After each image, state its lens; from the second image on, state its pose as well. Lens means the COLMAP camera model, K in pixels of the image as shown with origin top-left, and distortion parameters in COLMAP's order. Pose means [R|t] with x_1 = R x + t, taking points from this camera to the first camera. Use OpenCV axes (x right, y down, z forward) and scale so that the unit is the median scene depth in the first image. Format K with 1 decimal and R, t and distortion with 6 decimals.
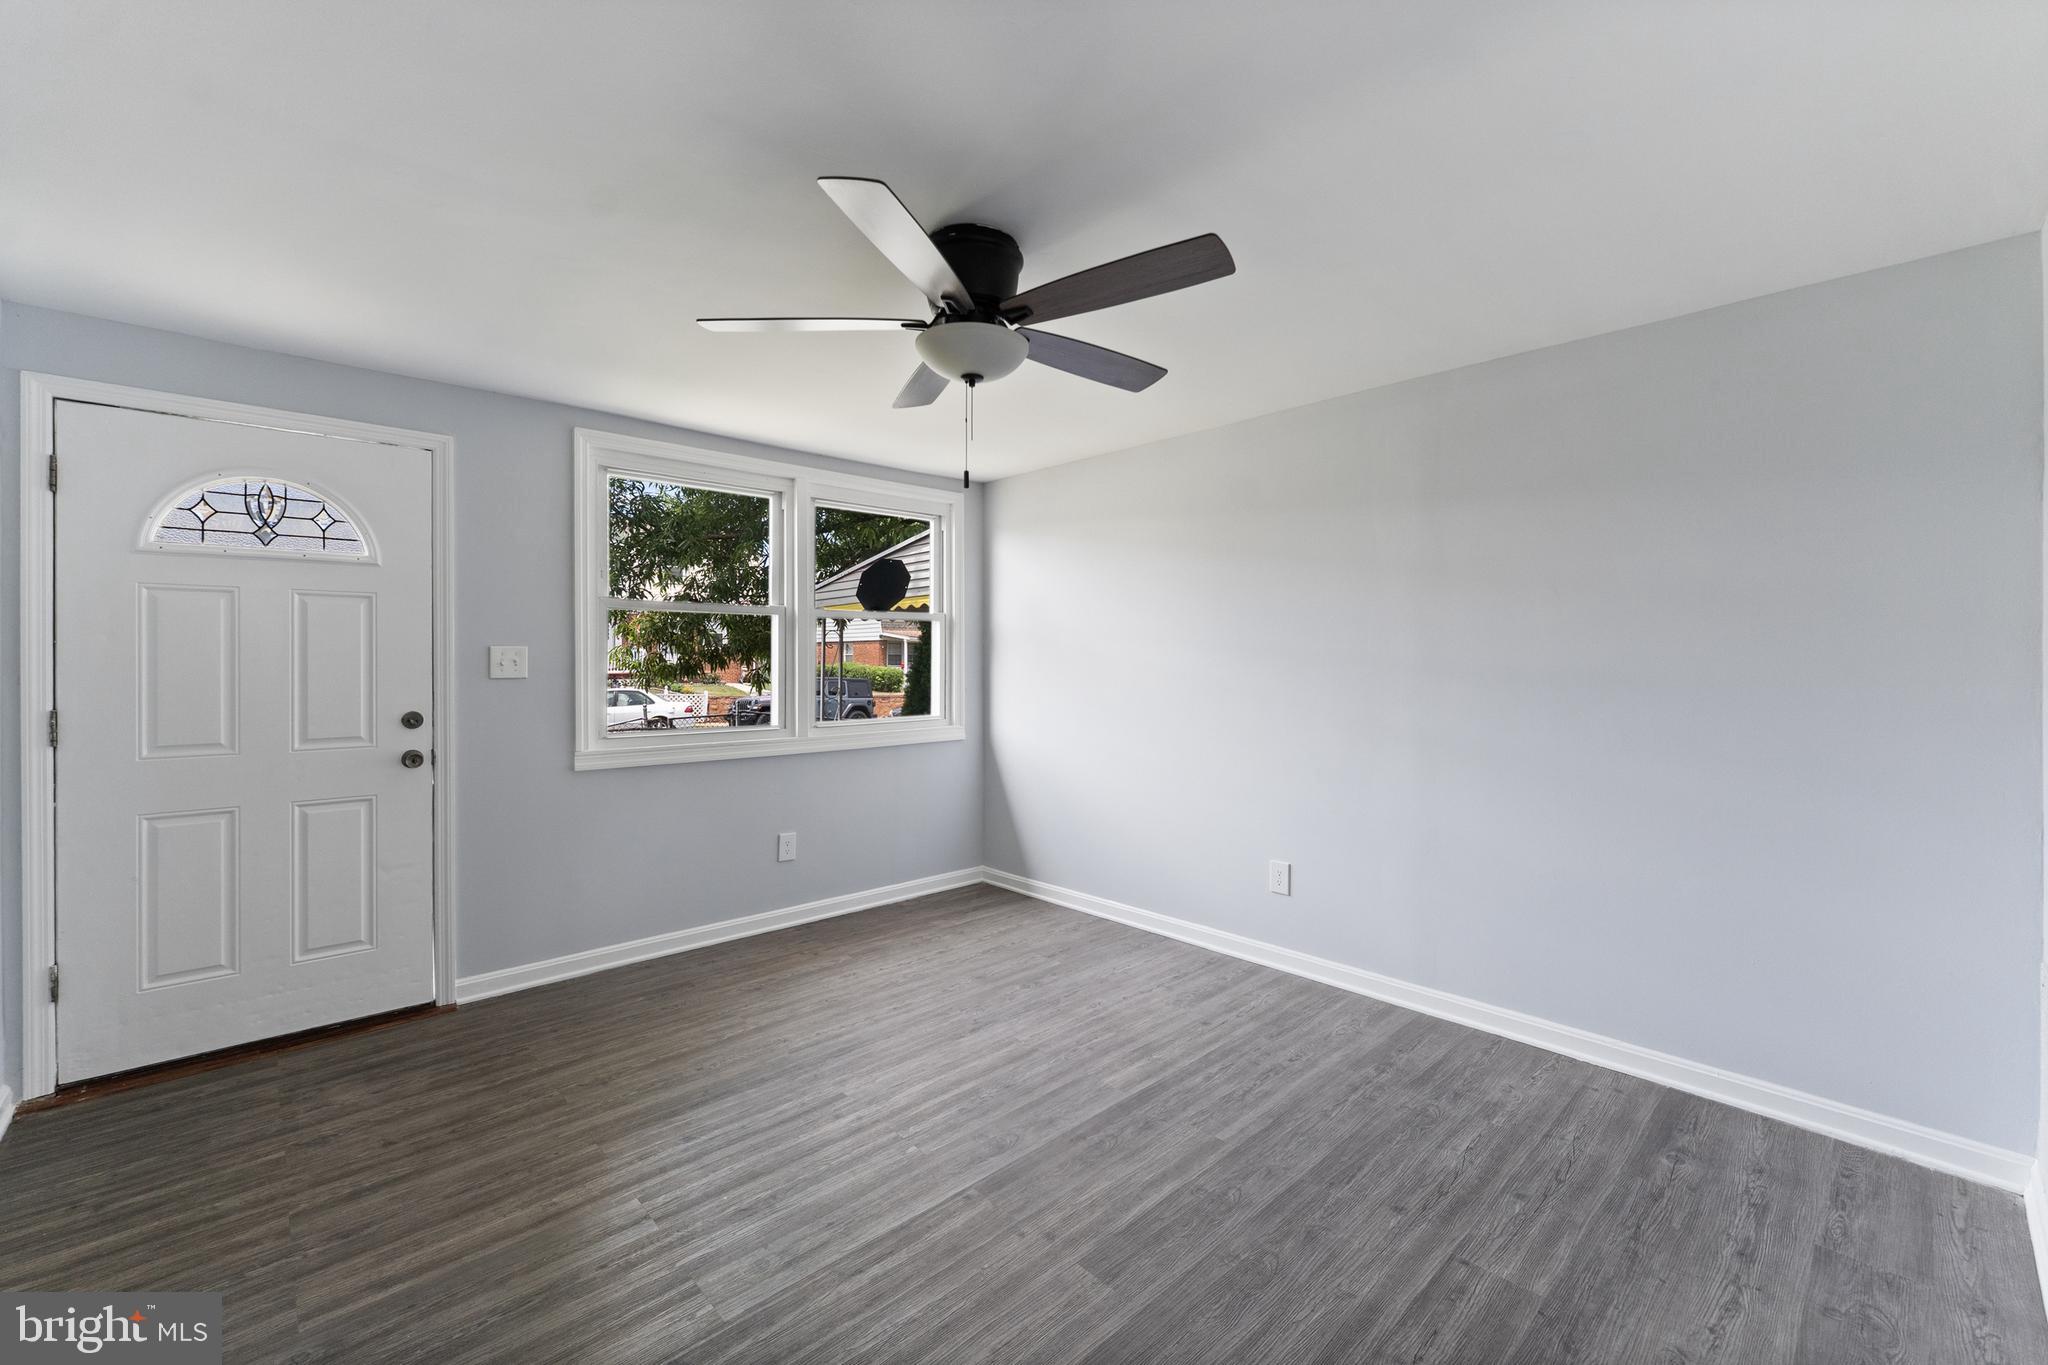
lens RADIAL K [[829.9, 0, 1016.8], [0, 829.9, 667.6], [0, 0, 1]] dist [-0.001366, -0.000415]
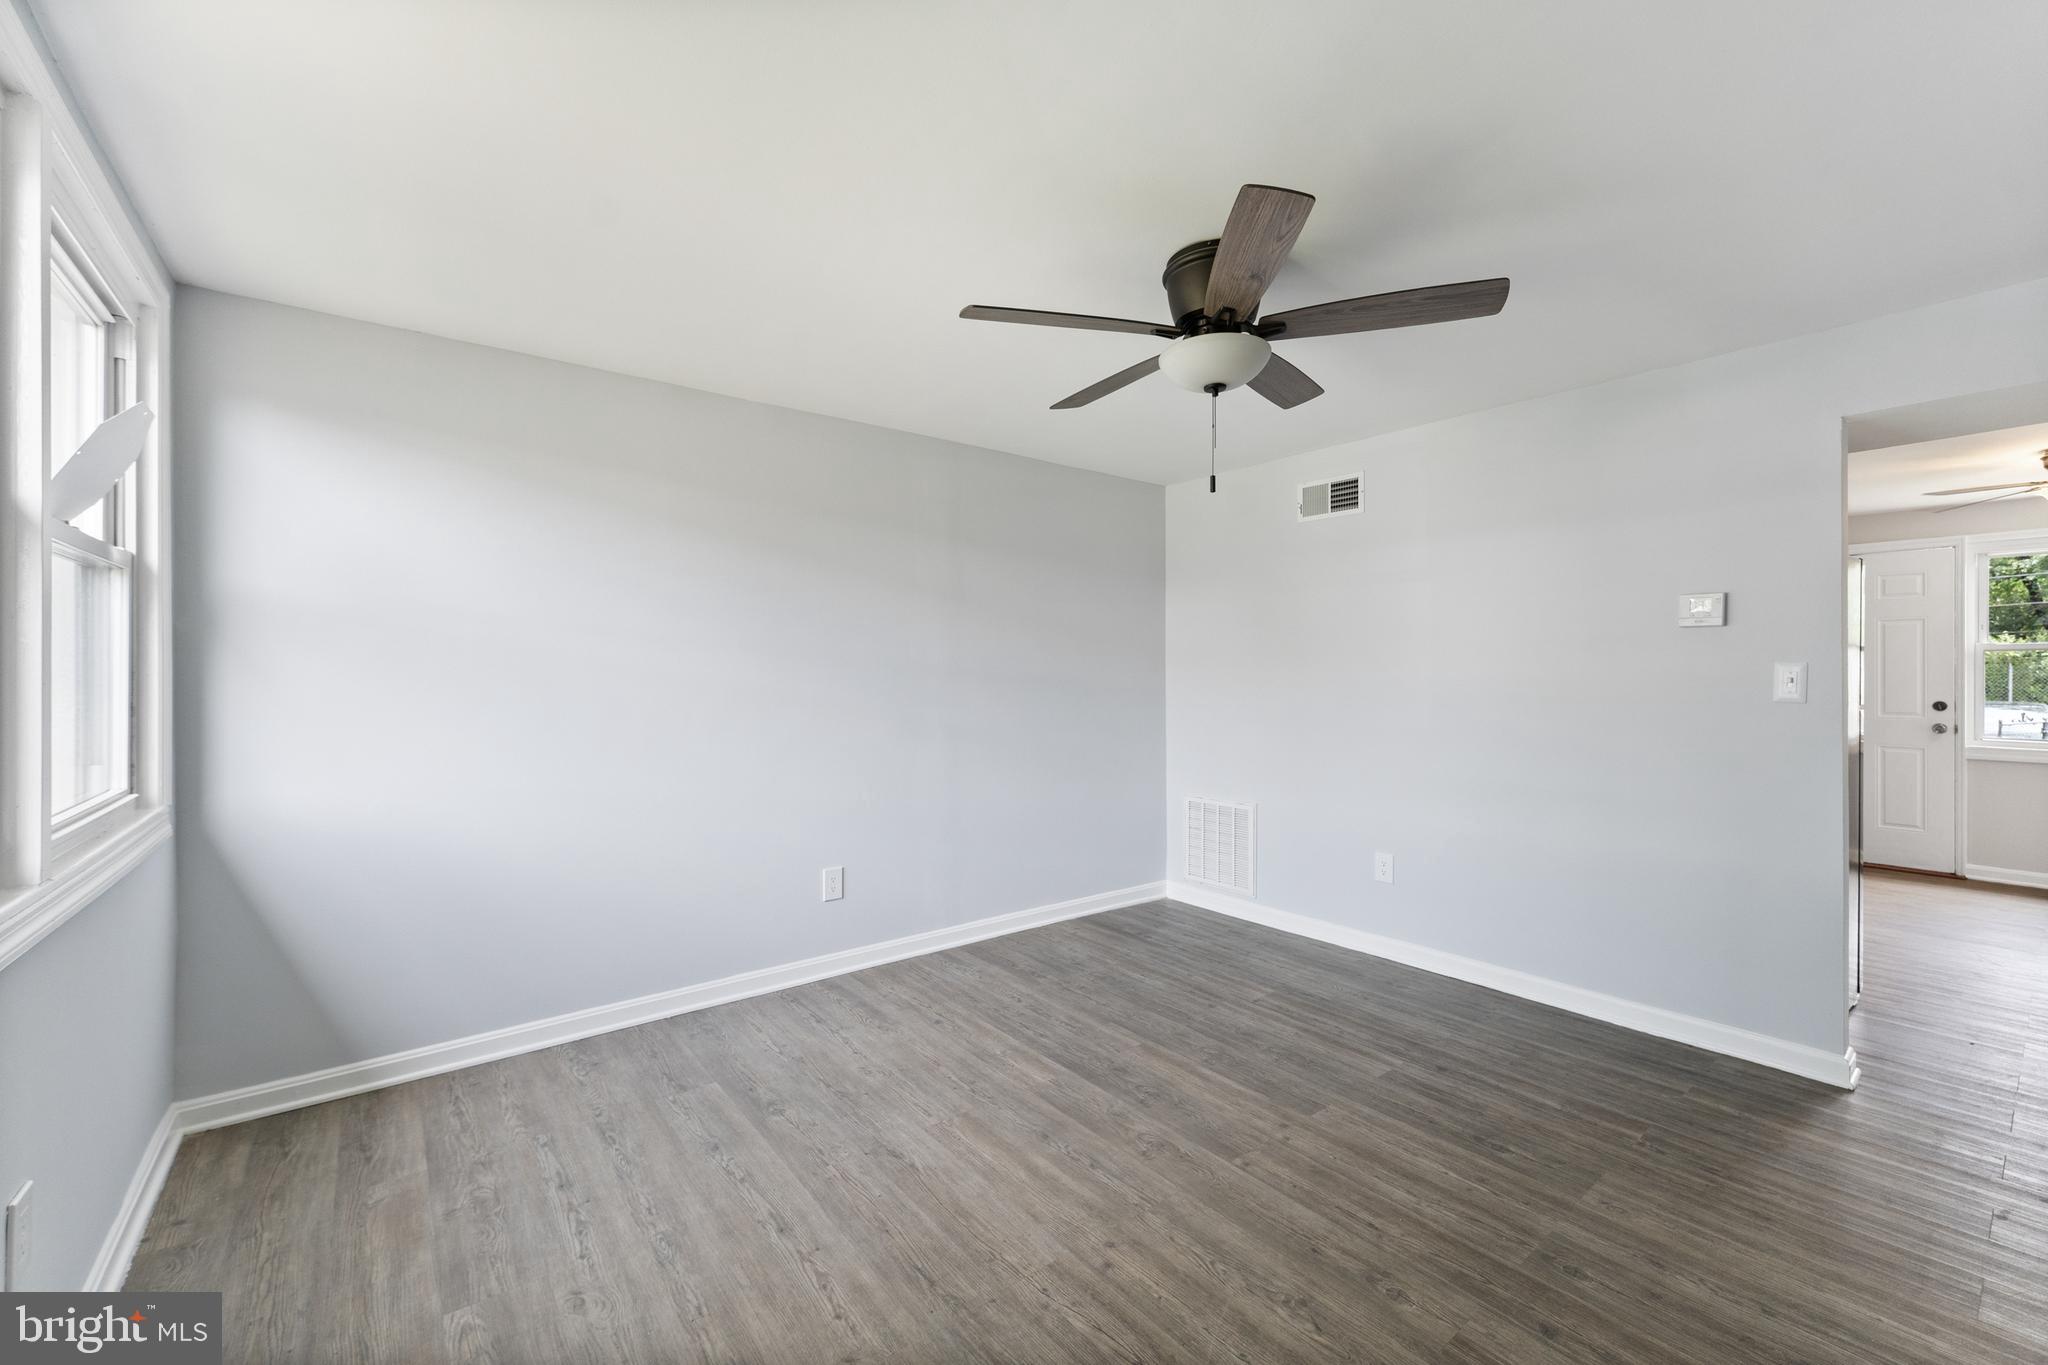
lens RADIAL K [[829.9, 0, 1016.8], [0, 829.9, 667.6], [0, 0, 1]] dist [-0.001366, -0.000415]
pose [[0.090425, 0.006240, 0.995884, -0.795766], [0.009644, 0.999928, -0.007141, 0.000382], [-0.995857, 0.010250, 0.090359, 0.818865]]
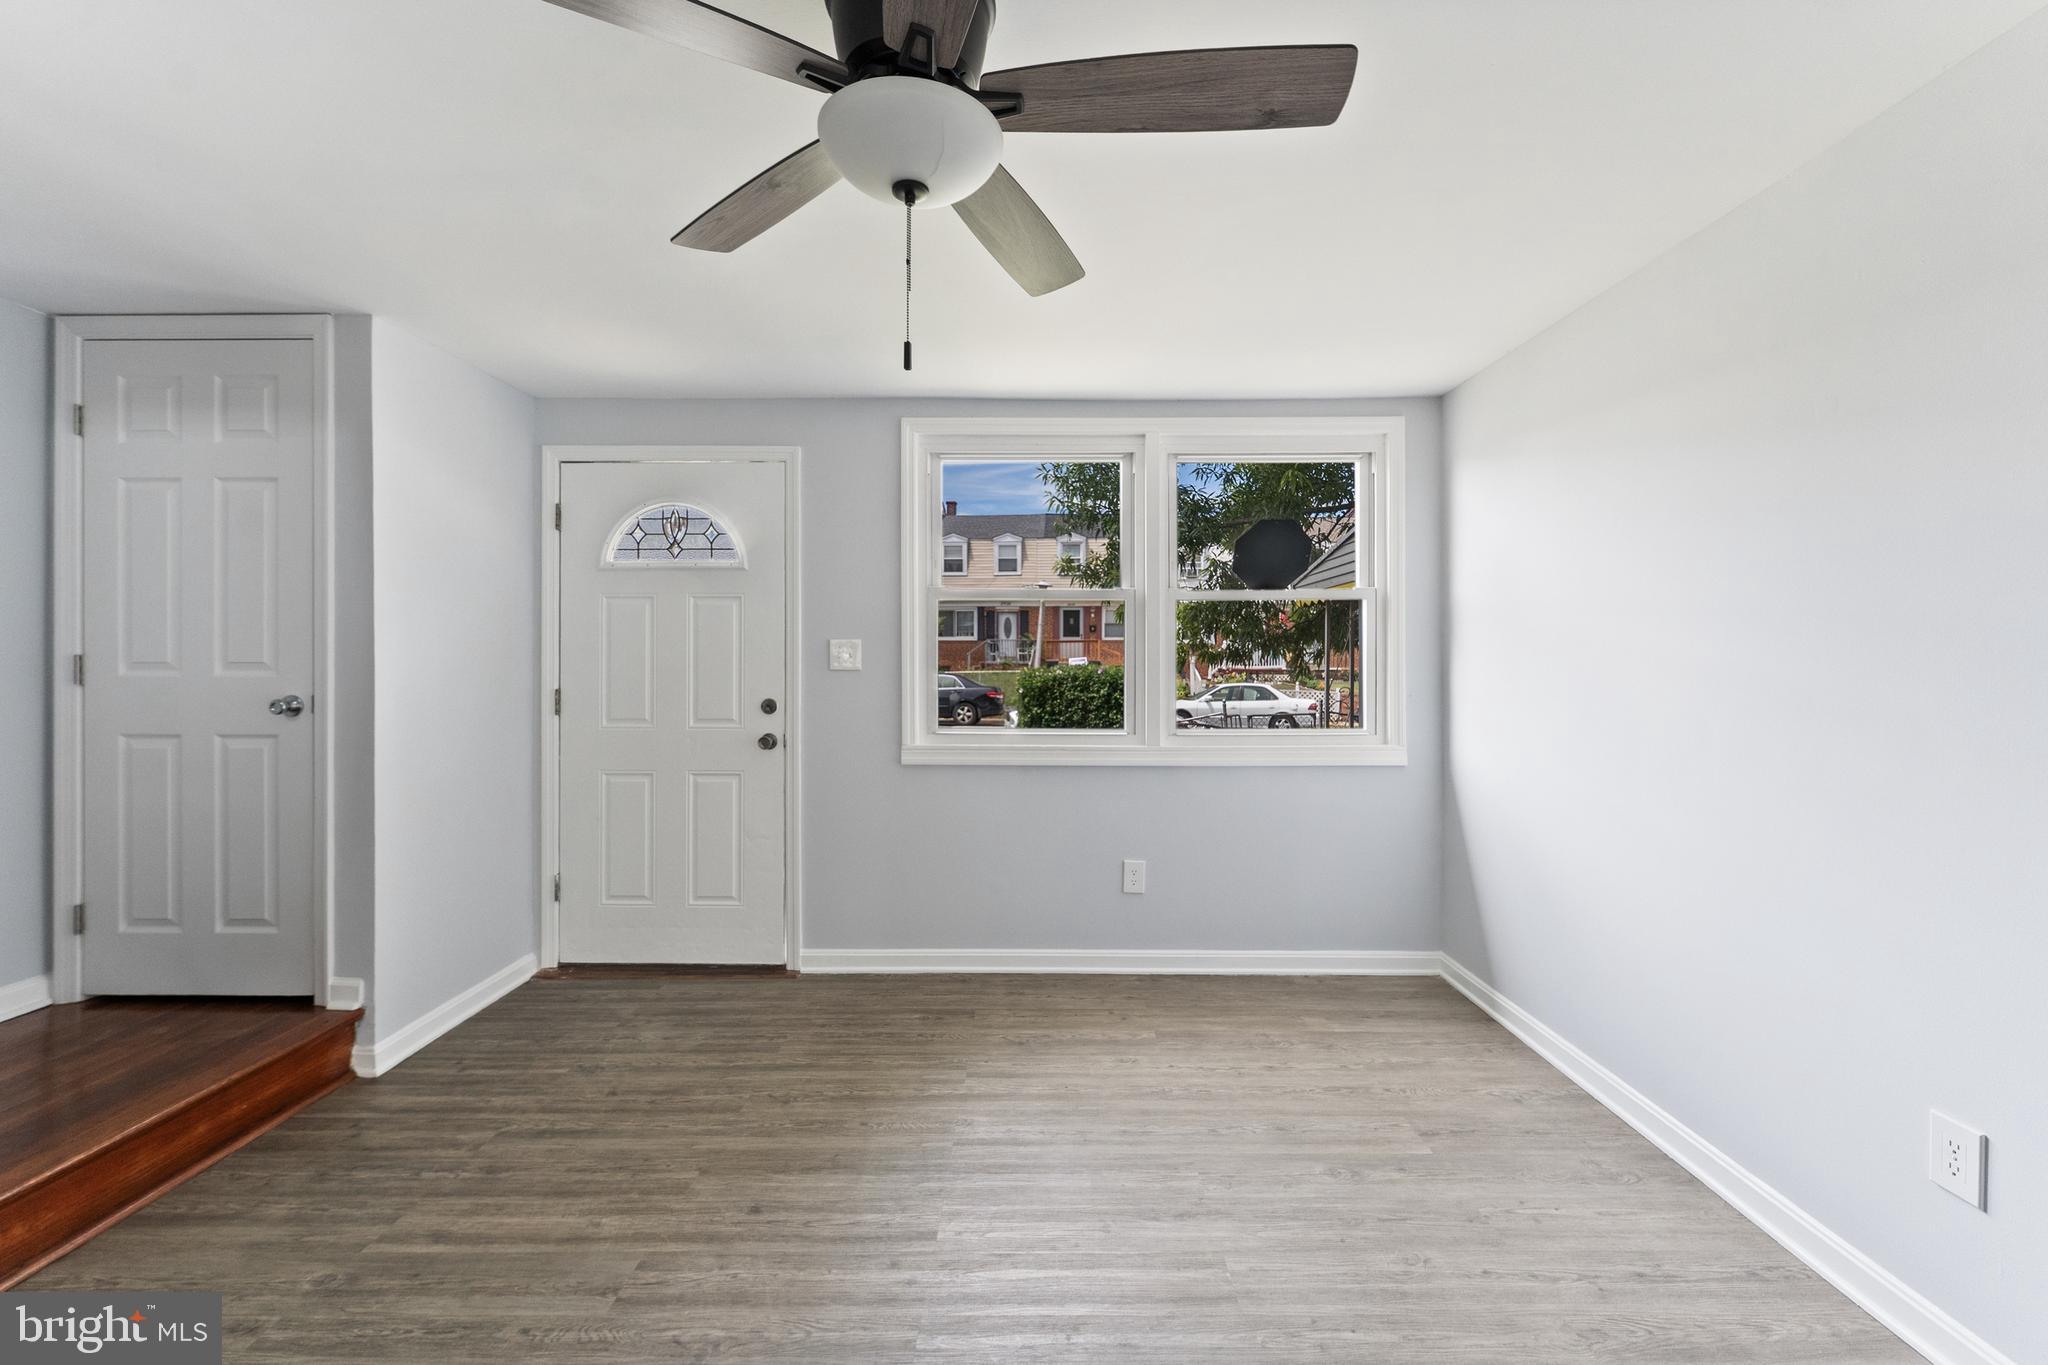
lens RADIAL K [[848.4, 0, 1024.9], [0, 848.4, 657.8], [0, 0, 1]] dist [0.001158, -0.000436]
pose [[0.734066, 0.001722, -0.679076, 0.311016], [-0.006987, 0.999963, -0.005017, 0.001635], [0.679043, 0.008428, 0.734050, 0.420625]]
